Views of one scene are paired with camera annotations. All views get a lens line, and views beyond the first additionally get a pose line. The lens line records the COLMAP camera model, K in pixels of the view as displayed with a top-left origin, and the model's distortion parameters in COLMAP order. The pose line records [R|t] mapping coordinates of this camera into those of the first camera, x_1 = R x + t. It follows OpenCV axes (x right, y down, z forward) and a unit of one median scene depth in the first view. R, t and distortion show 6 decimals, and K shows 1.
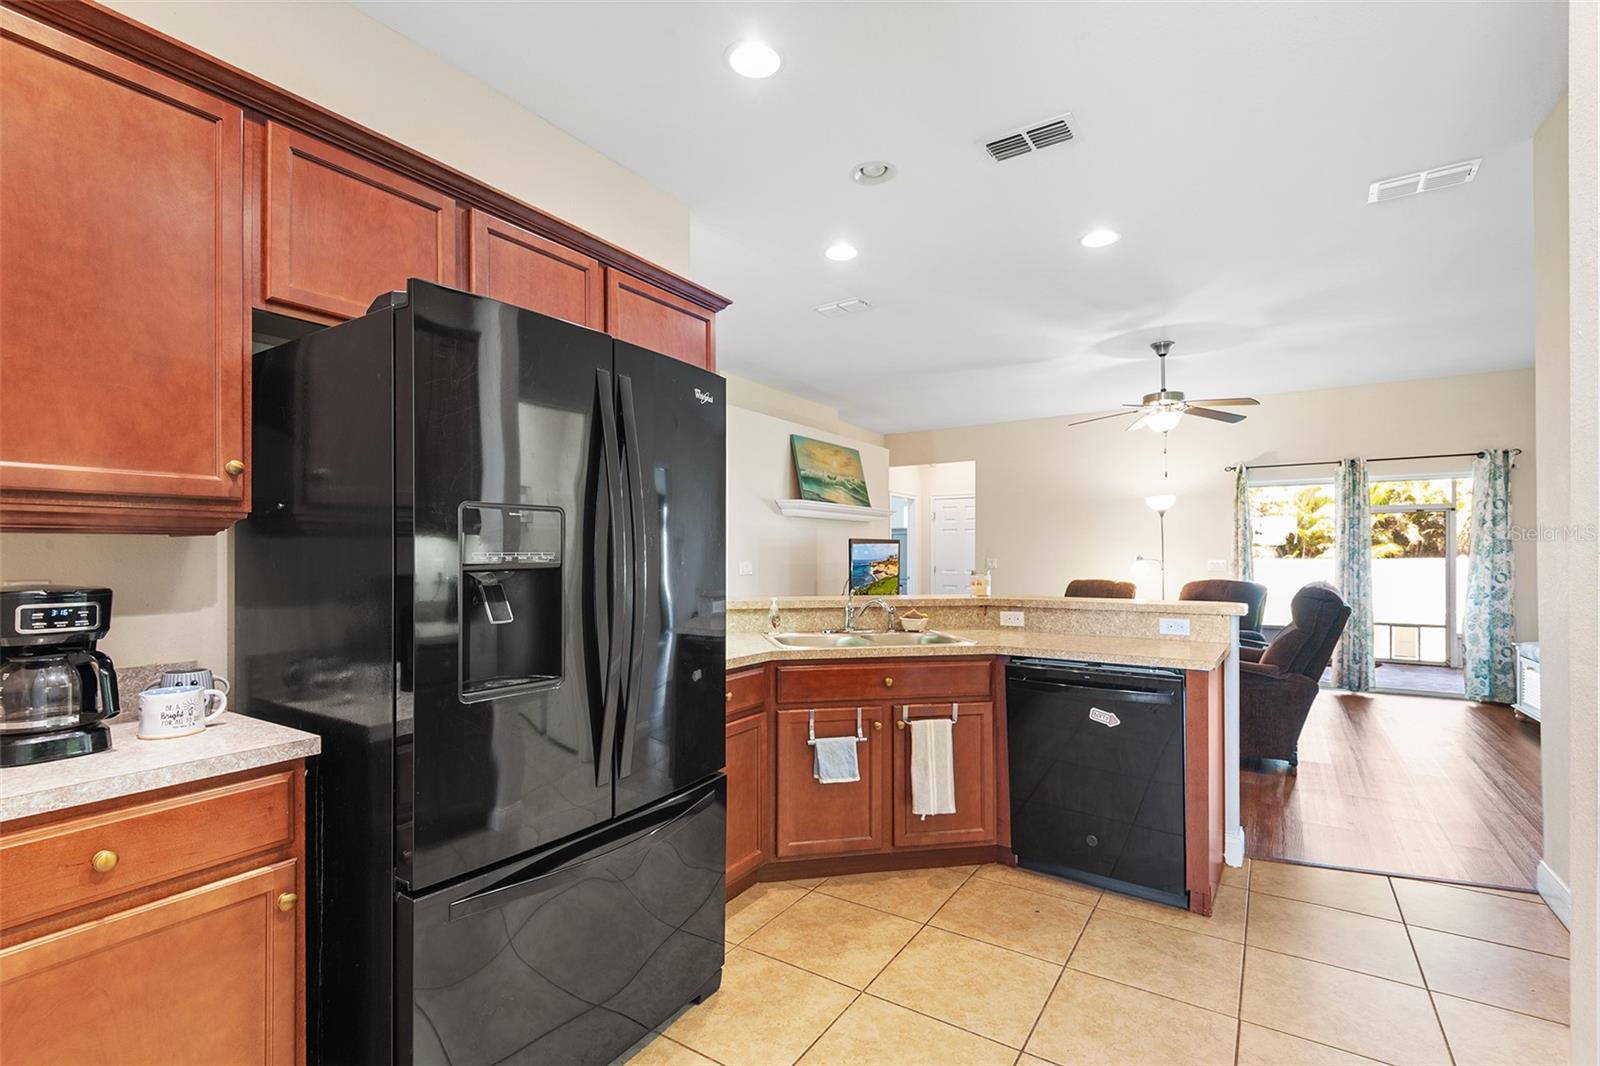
lens RADIAL K [[723.4, 0, 797.7], [0, 723.4, 551.7], [0, 0, 1]] dist [0.029053, -0.016573]
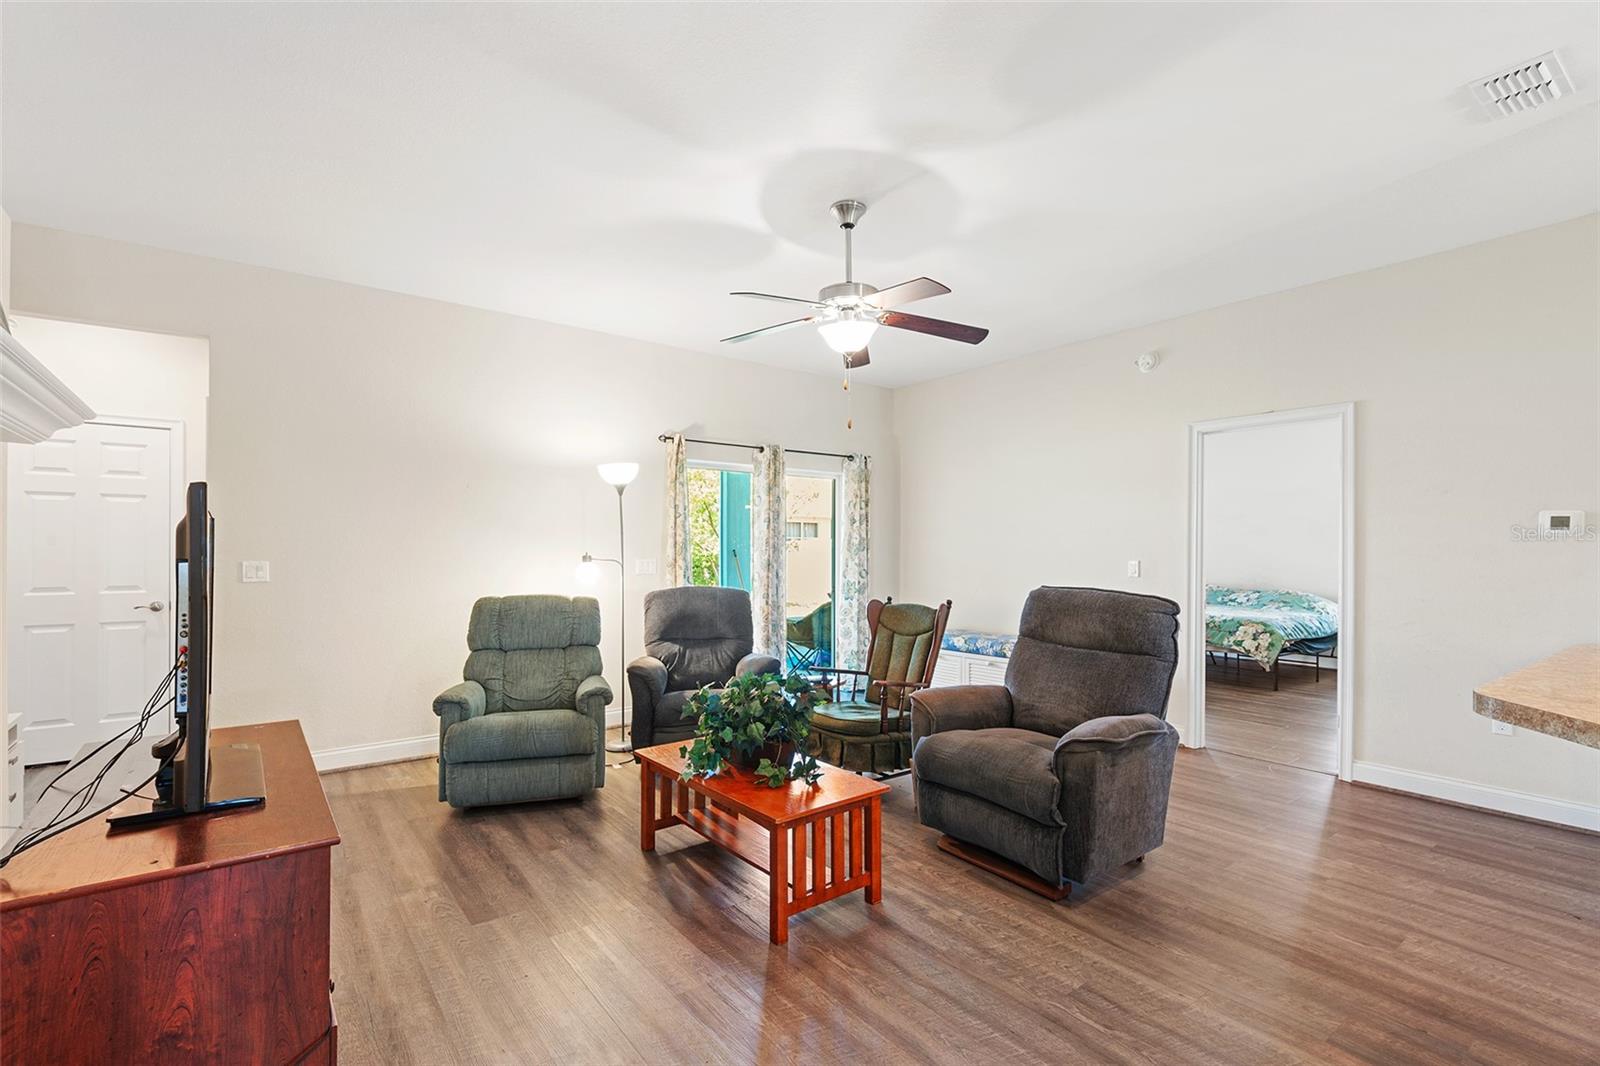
lens RADIAL K [[723.4, 0, 802.3], [0, 723.4, 558.0], [0, 0, 1]] dist [0.029053, -0.016573]
pose [[0.334118, -0.008602, 0.942492, -0.135855], [-0.006515, 0.999913, 0.011436, 0.001438], [-0.942509, -0.009962, 0.334033, 1.297612]]
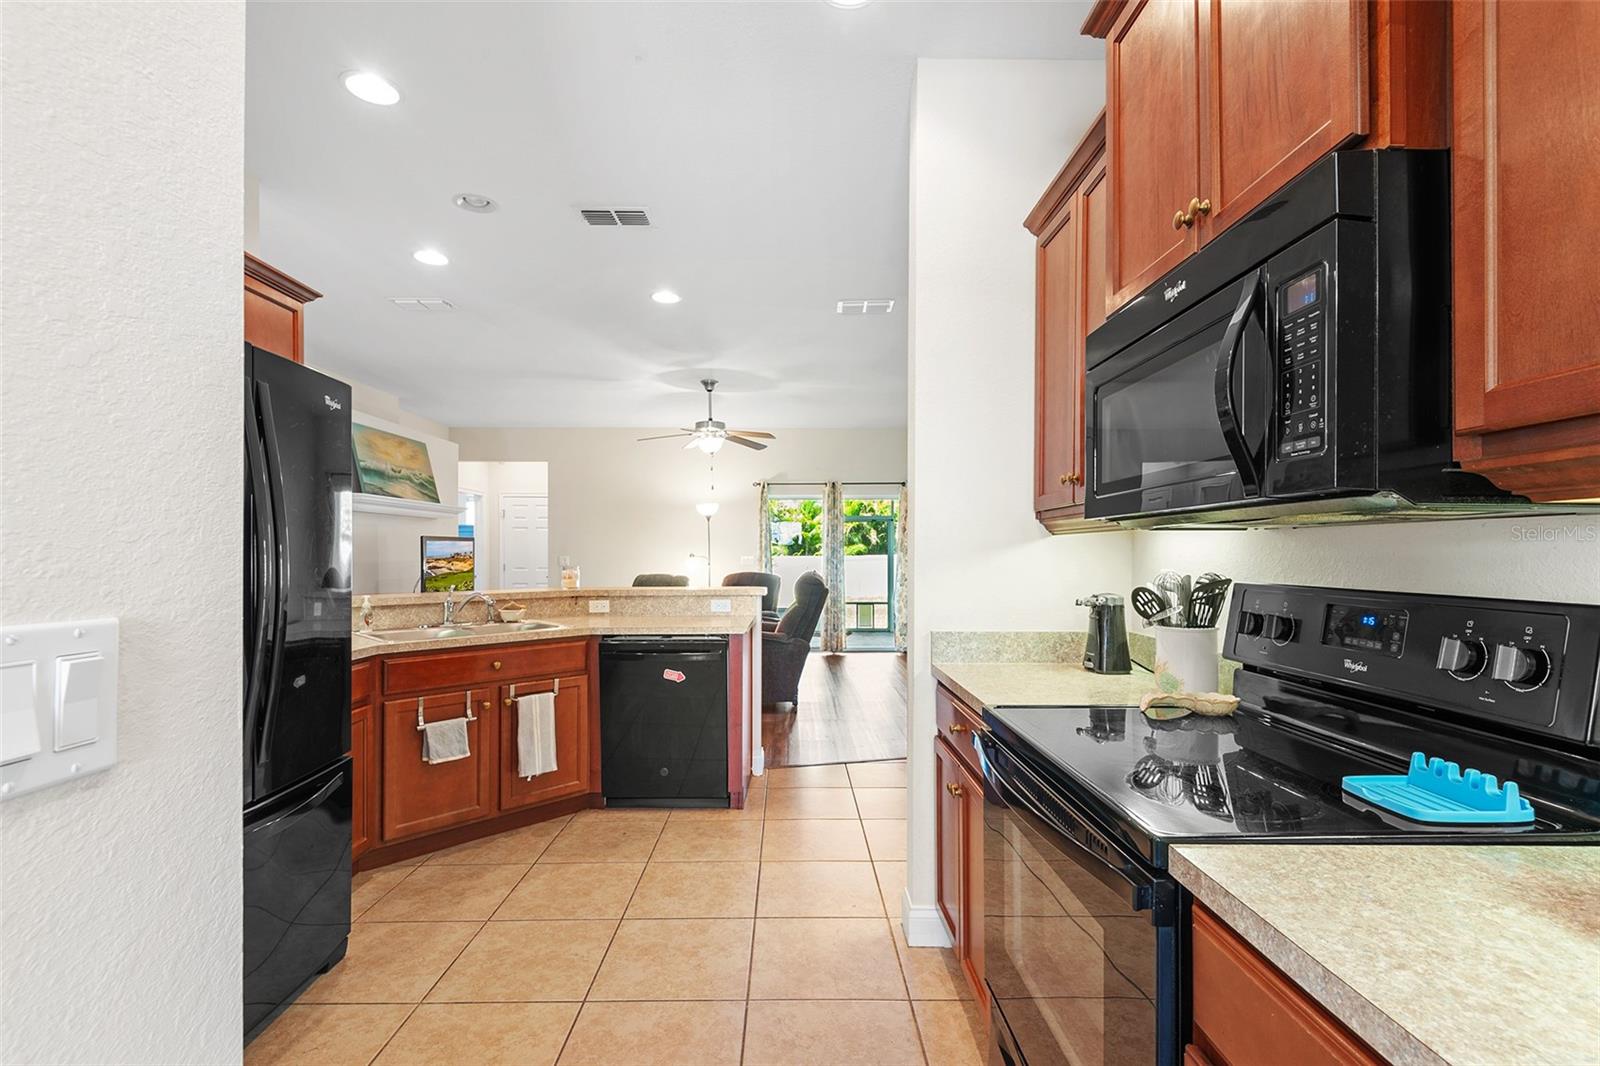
lens RADIAL K [[723.4, 0, 801.1], [0, 723.4, 548.3], [0, 0, 1]] dist [0.029053, -0.016573]
pose [[0.827076, 0.003056, 0.562081, -0.097600], [-0.002165, 0.999995, -0.002252, -0.000129], [-0.562086, 0.000646, 0.827079, -0.164163]]
